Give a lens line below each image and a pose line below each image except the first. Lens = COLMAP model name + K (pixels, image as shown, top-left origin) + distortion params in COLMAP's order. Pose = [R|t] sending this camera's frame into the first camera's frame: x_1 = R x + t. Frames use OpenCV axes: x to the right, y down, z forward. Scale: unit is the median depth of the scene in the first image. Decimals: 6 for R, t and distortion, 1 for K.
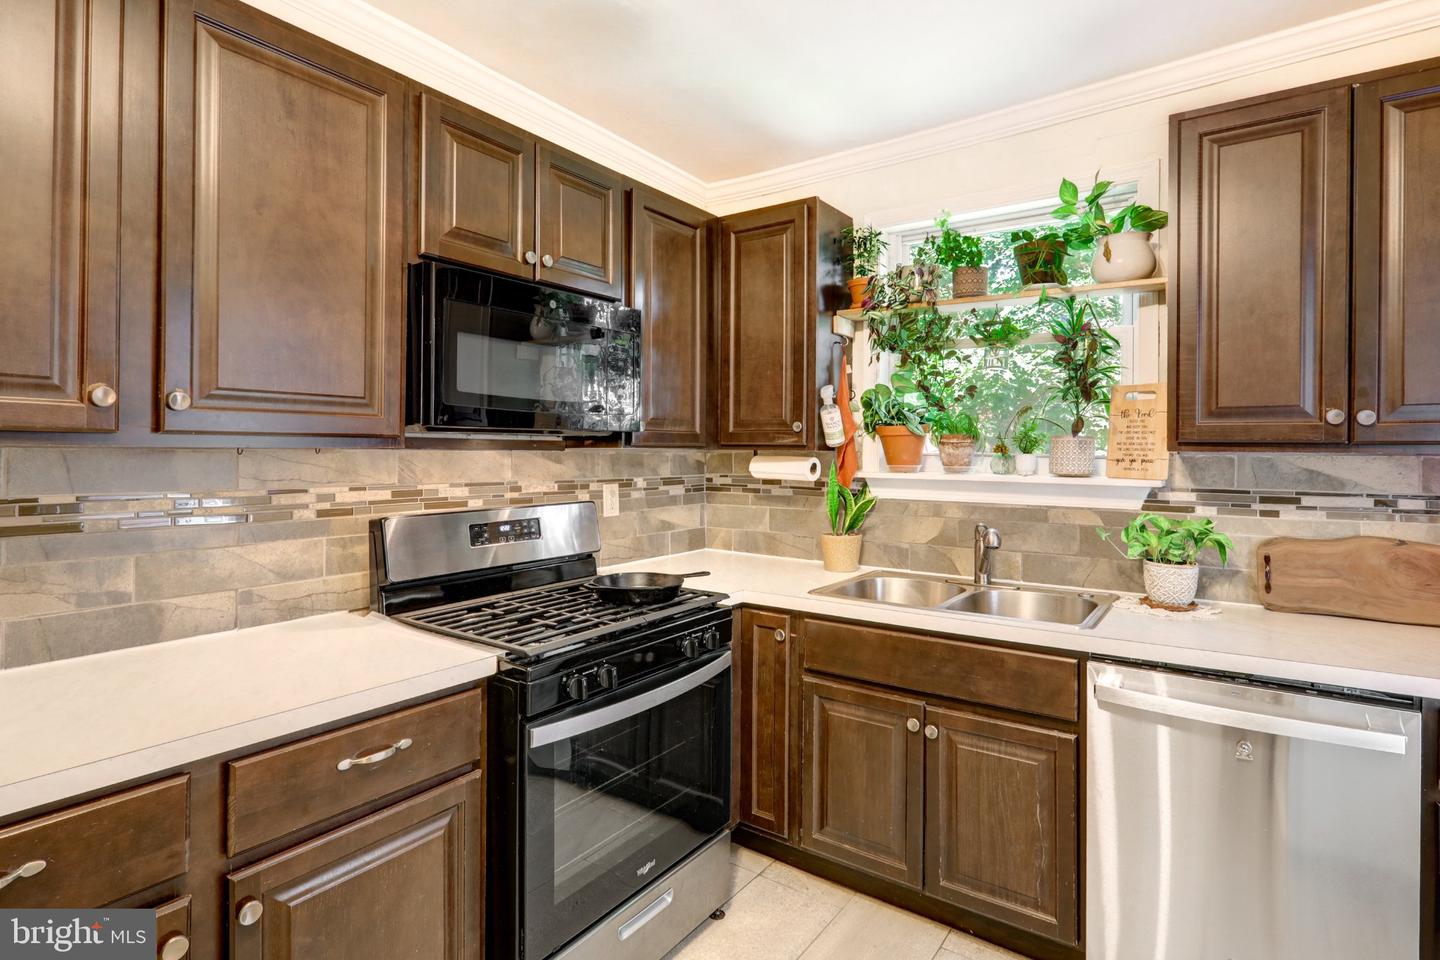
lens RADIAL K [[730.6, 0, 749.7], [0, 730.6, 450.5], [0, 0, 1]] dist [-0.010996, 0.005942]
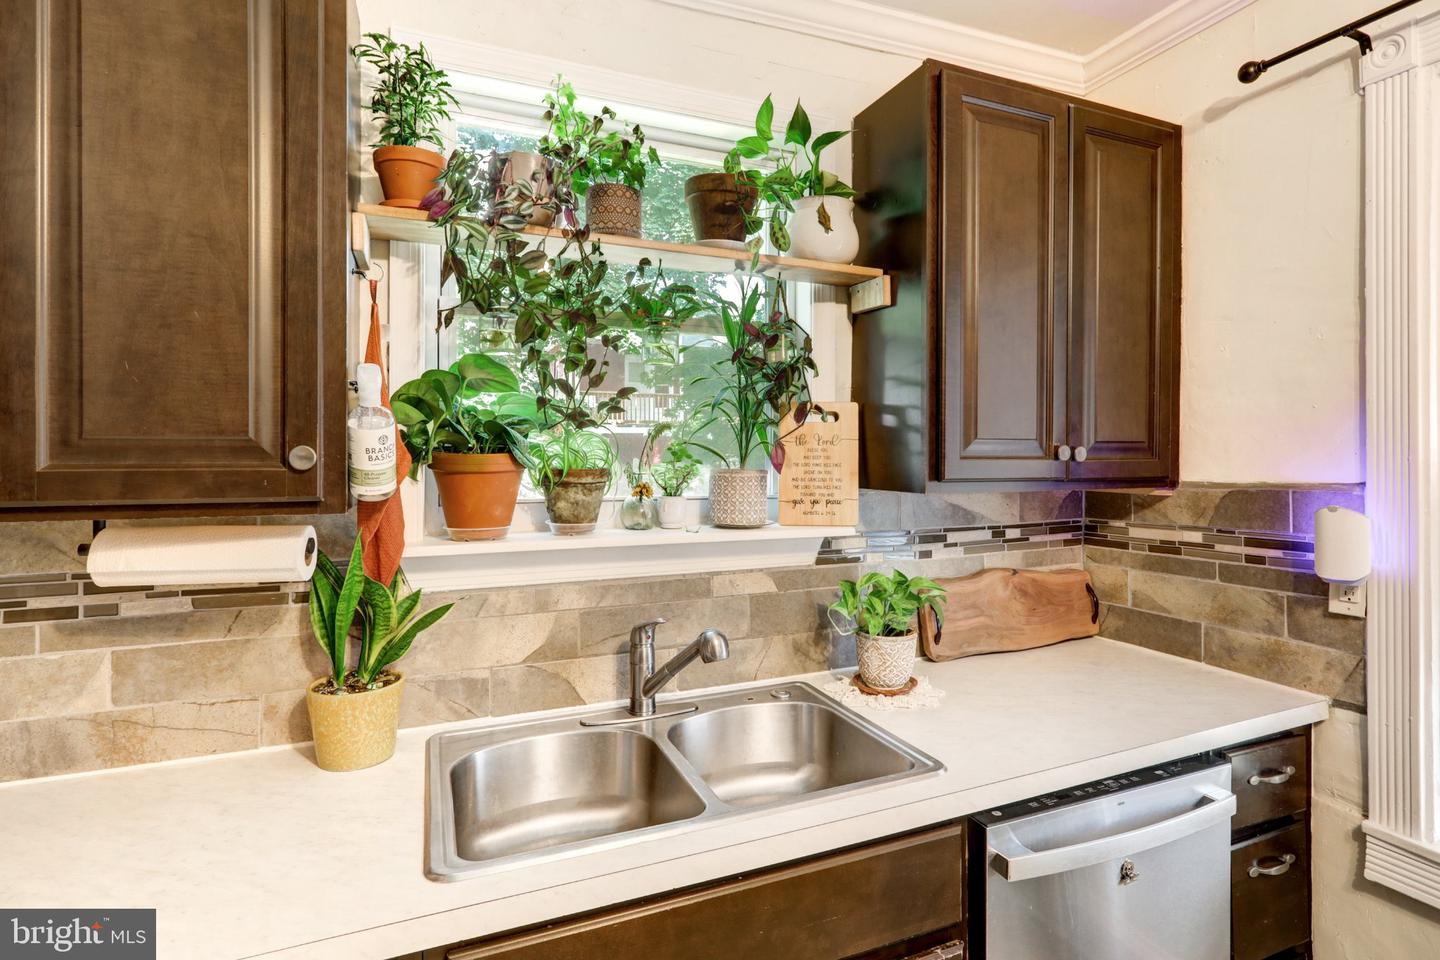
lens RADIAL K [[730.6, 0, 736.6], [0, 730.6, 451.4], [0, 0, 1]] dist [-0.010996, 0.005942]
pose [[0.541282, -0.003666, 0.840833, -0.171563], [0.003055, 0.999992, 0.002393, -0.043455], [-0.840836, 0.001273, 0.541289, 0.691389]]
